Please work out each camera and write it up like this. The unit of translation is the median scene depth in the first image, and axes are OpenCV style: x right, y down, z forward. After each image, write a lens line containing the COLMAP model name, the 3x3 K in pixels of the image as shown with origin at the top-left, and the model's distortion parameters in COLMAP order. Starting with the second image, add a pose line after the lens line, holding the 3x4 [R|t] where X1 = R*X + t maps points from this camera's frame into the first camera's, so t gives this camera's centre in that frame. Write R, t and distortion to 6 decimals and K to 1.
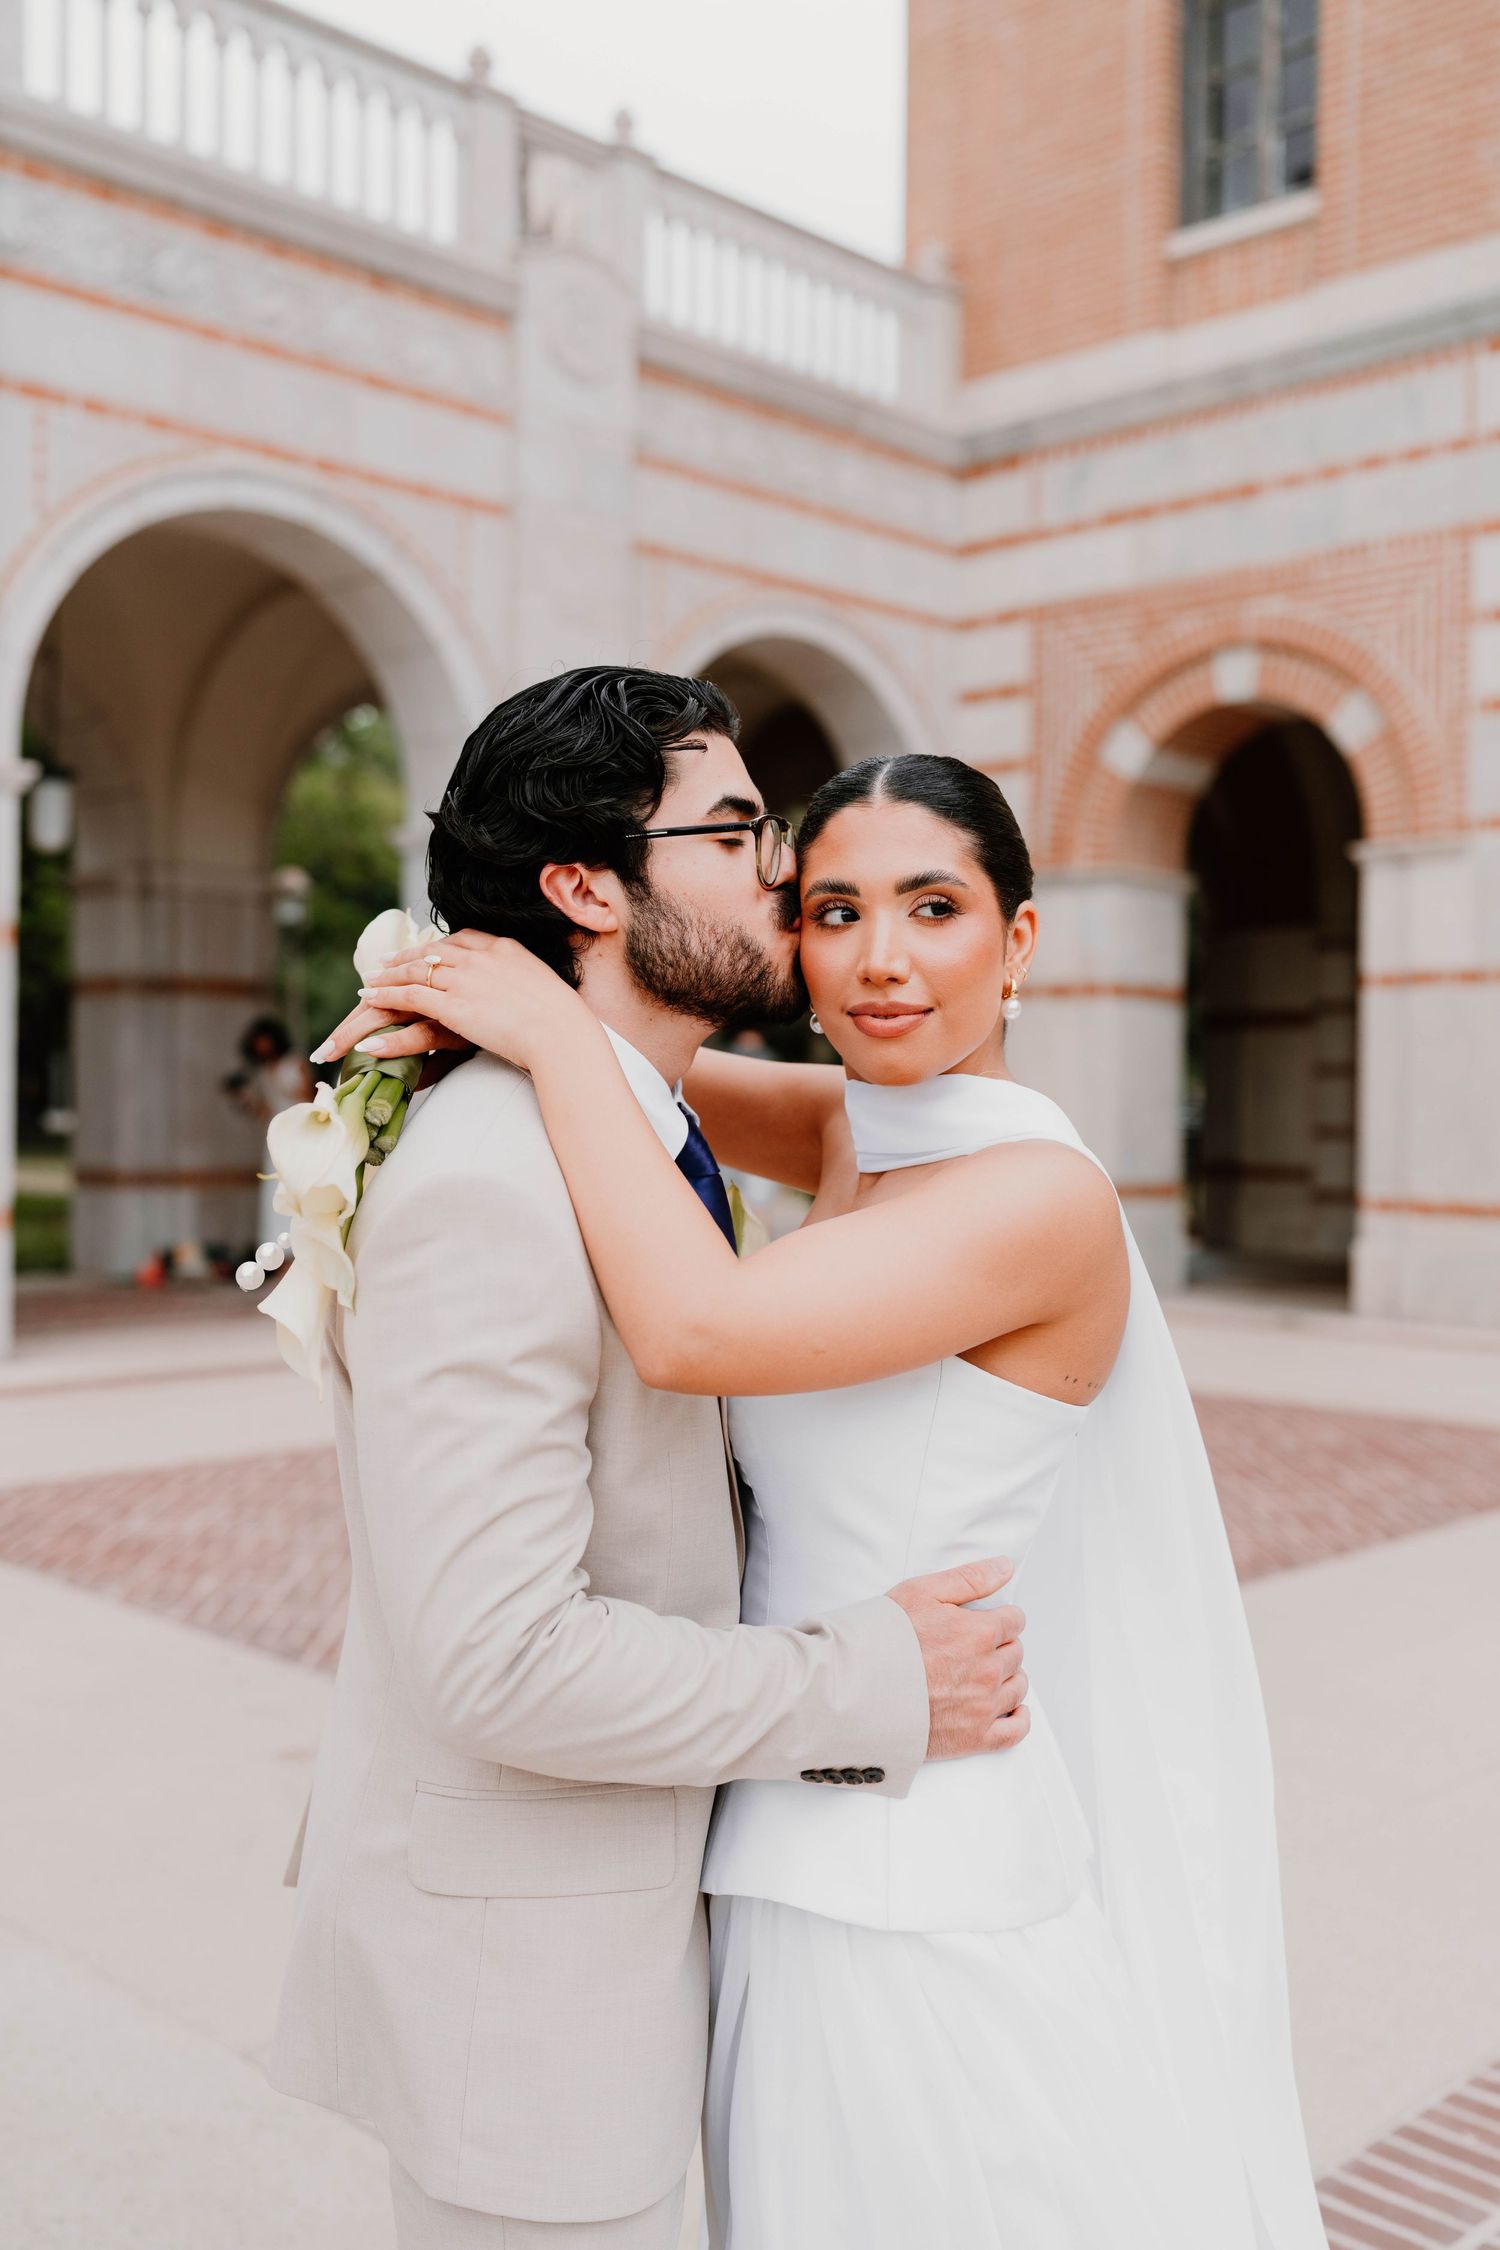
lens RADIAL K [[2161.5, 0, 751.9], [0, 2161.5, 1097.6], [0, 0, 1]] dist [0.012168, 0.016136]
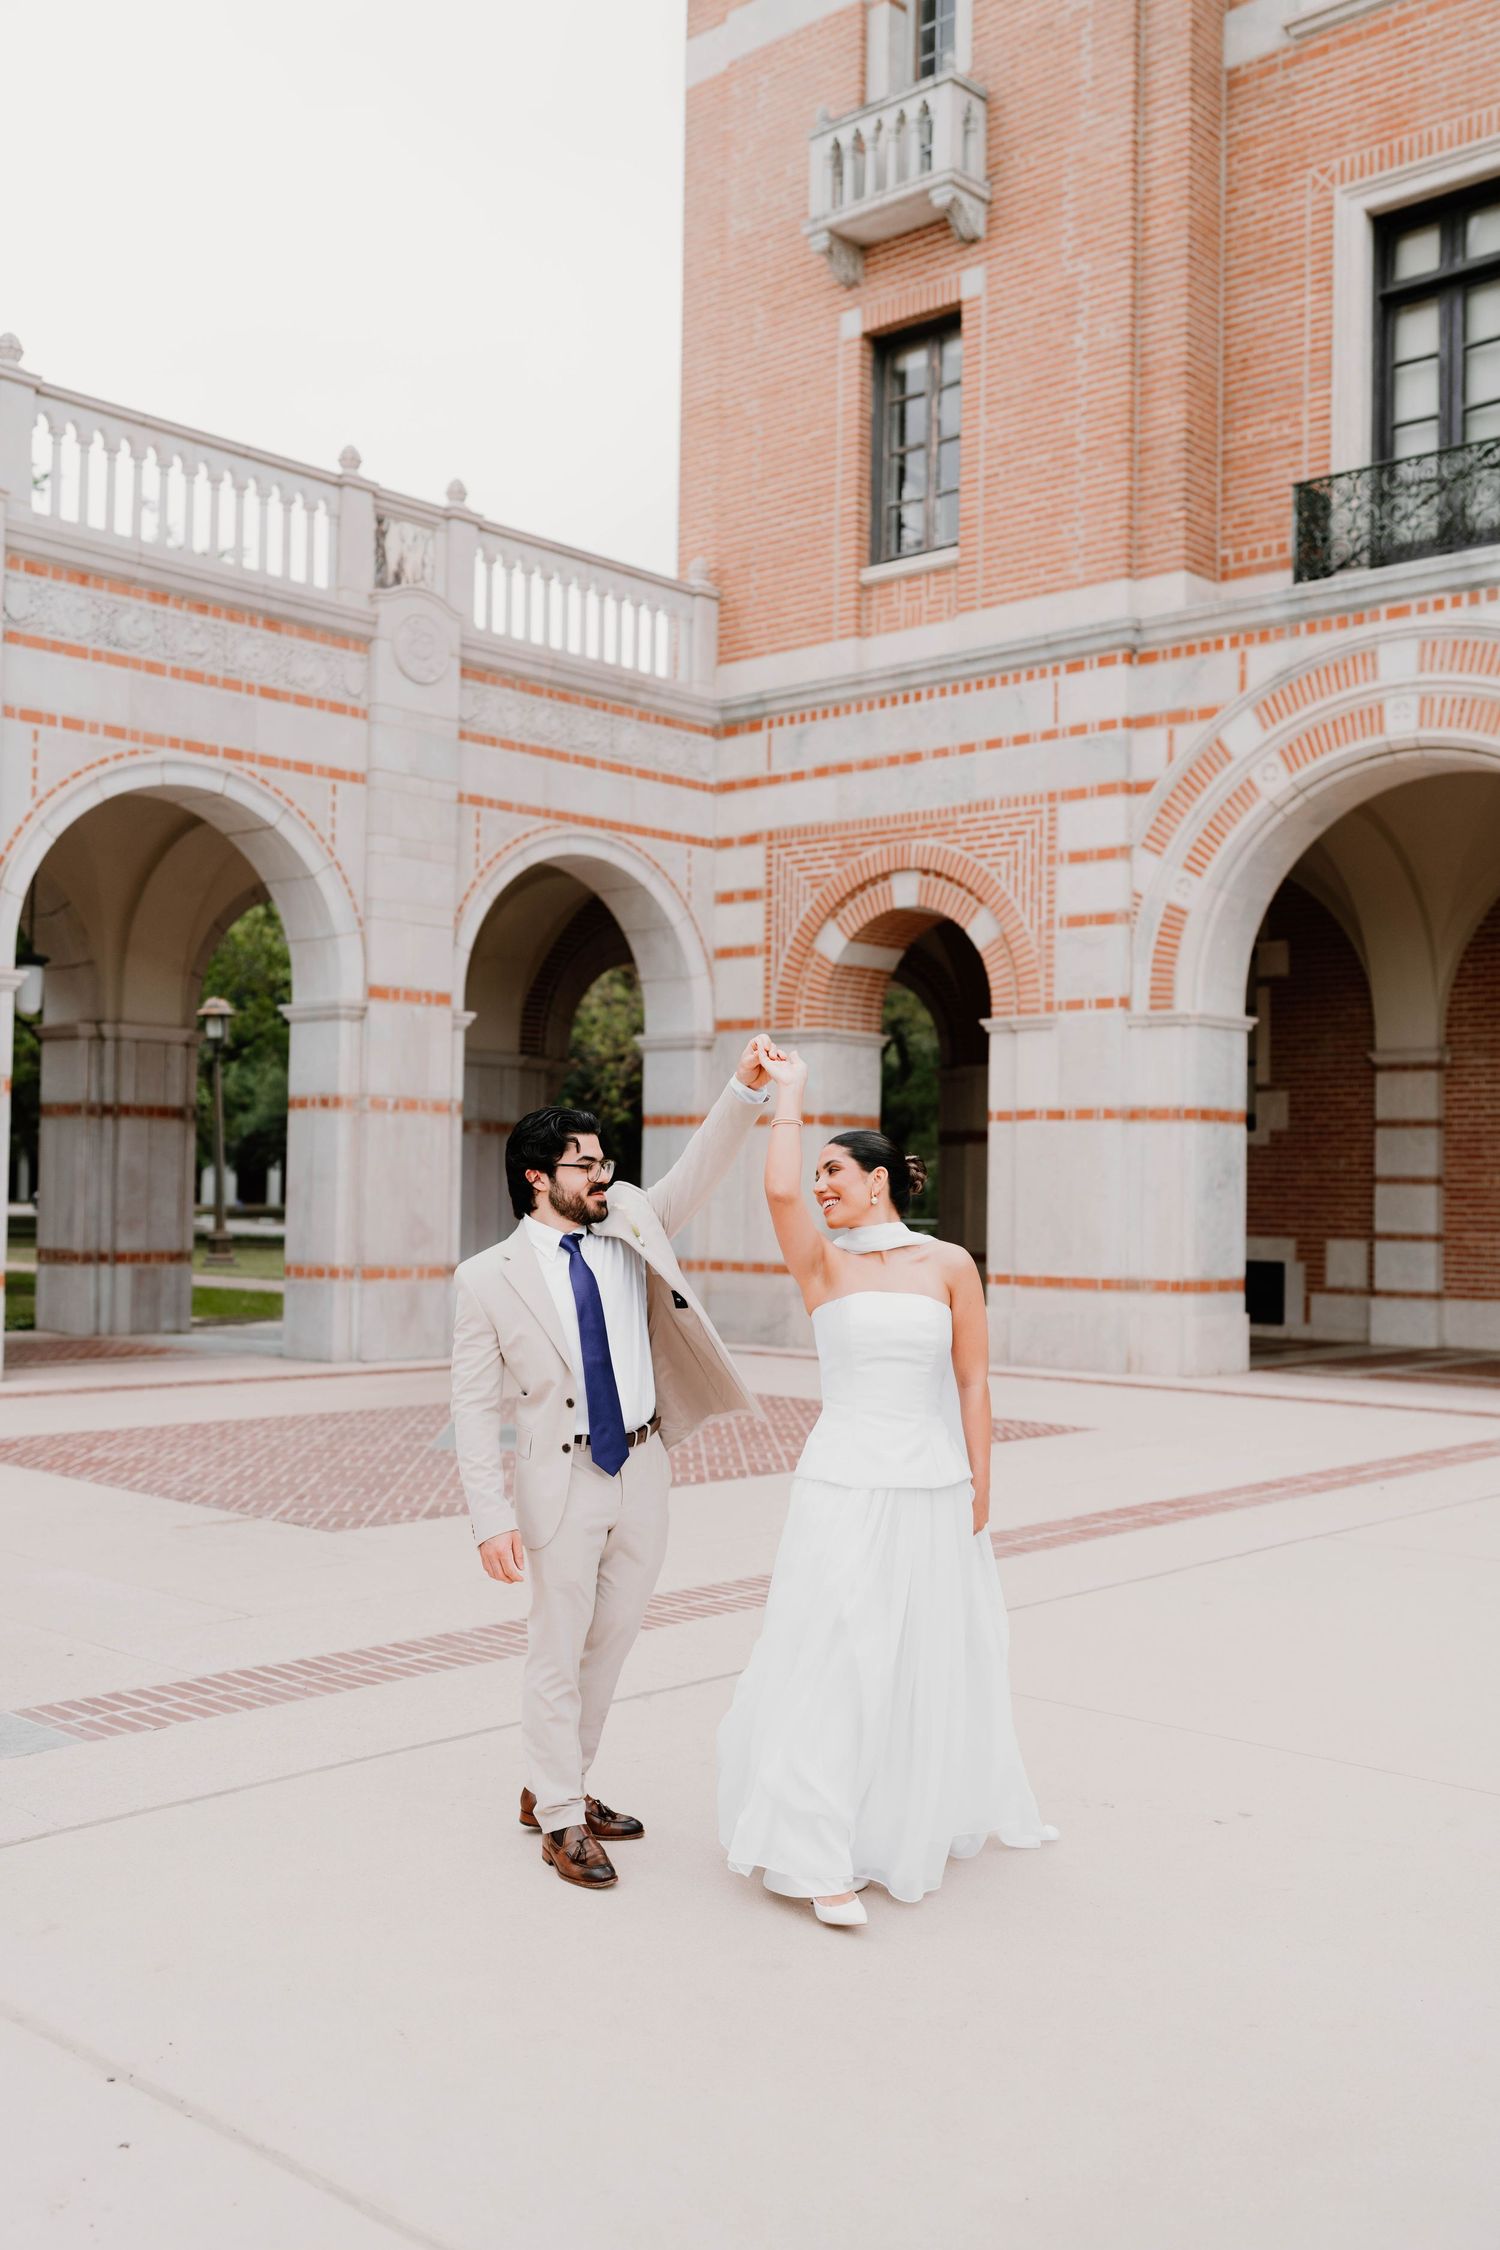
lens RADIAL K [[2118.4, 0, 750.0], [0, 2118.4, 1125.0], [0, 0, 1]] dist [-0.008297, 0.005573]
pose [[0.999431, 0.006080, 0.033185, 0.085443], [-0.005056, 0.999511, -0.030852, -0.005699], [-0.033357, 0.030667, 0.998973, -0.343377]]
